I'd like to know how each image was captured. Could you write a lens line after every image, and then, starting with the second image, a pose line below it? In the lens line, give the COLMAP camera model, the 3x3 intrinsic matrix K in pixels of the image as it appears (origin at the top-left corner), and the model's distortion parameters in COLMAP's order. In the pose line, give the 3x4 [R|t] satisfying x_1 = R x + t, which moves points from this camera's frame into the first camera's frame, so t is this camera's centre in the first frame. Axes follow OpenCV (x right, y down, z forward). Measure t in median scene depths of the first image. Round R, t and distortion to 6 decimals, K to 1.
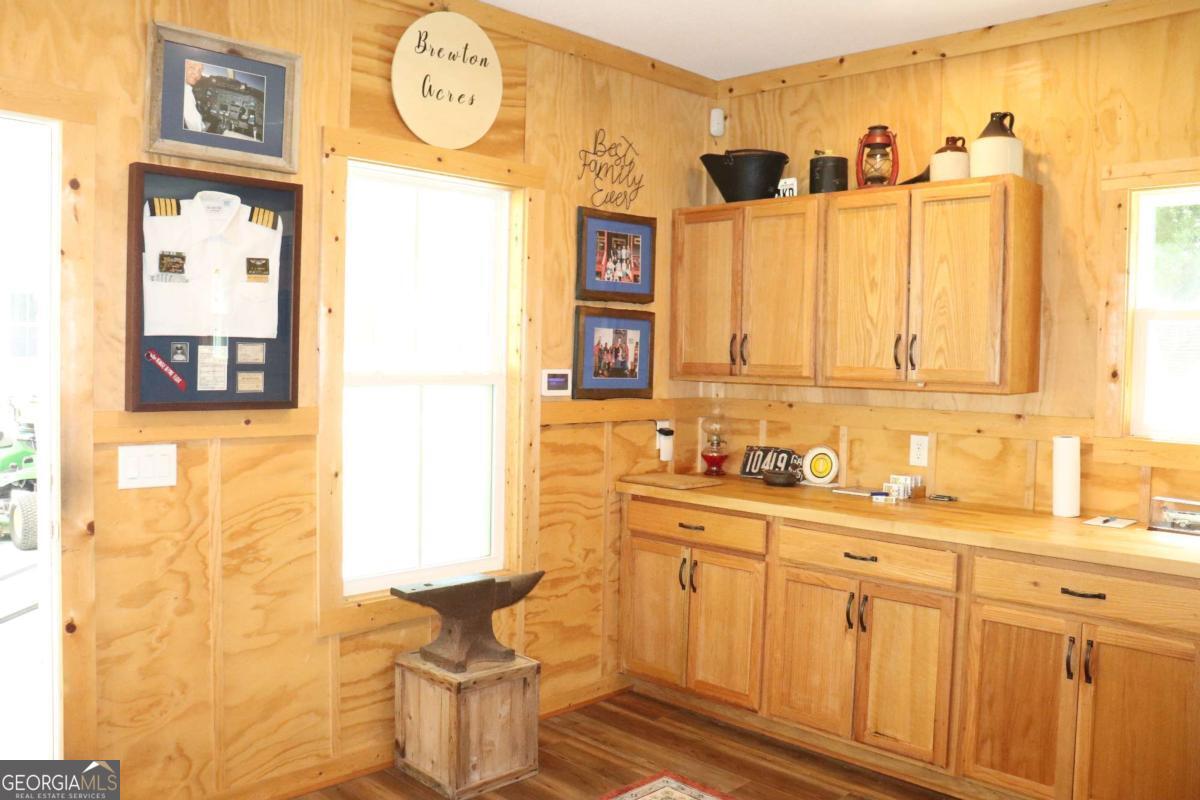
lens RADIAL K [[1000.5, 0, 594.2], [0, 1000.5, 392.6], [0, 0, 1]] dist [-0.131013, 0.083833]
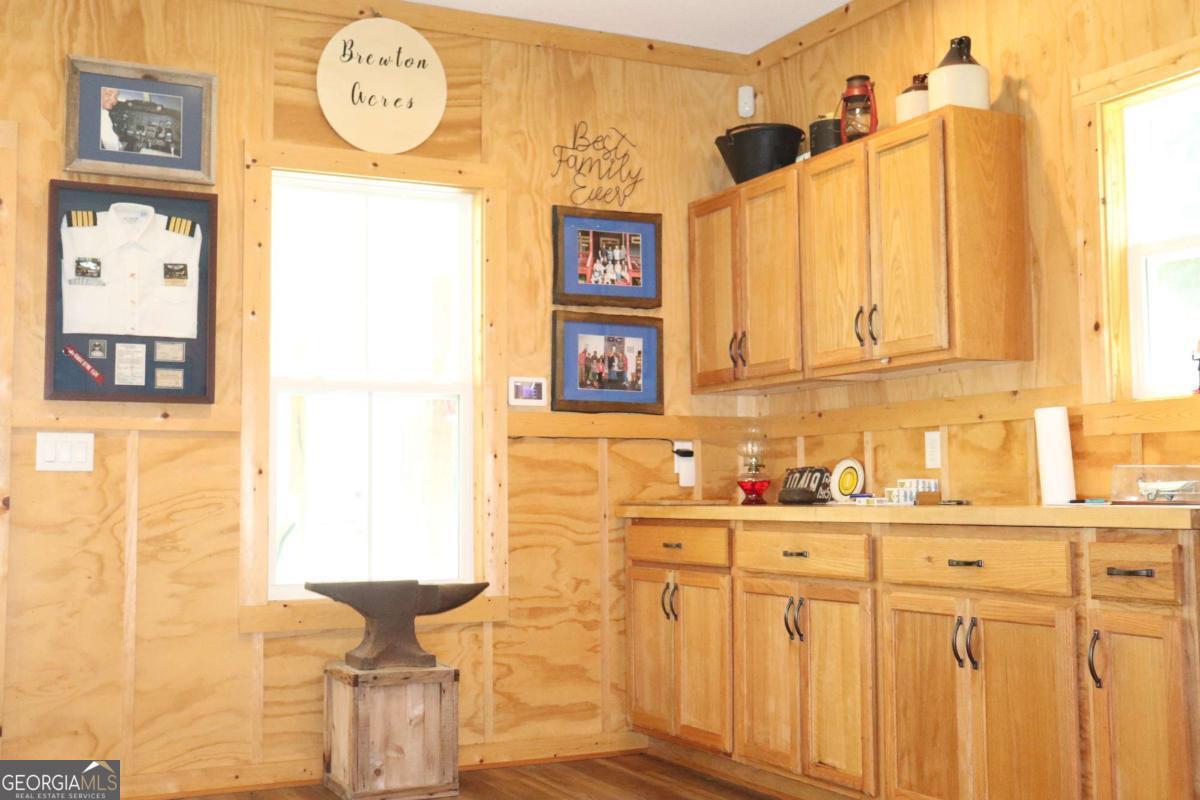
lens RADIAL K [[1429.6, 0, 600.2], [0, 1429.6, 399.3], [0, 0, 1]] dist [0.015694, 0.000000]
pose [[0.943146, -0.051779, -0.328322, 0.522831], [0.013508, 0.992946, -0.117793, 0.174874], [0.332105, 0.106661, 0.937192, -0.258153]]
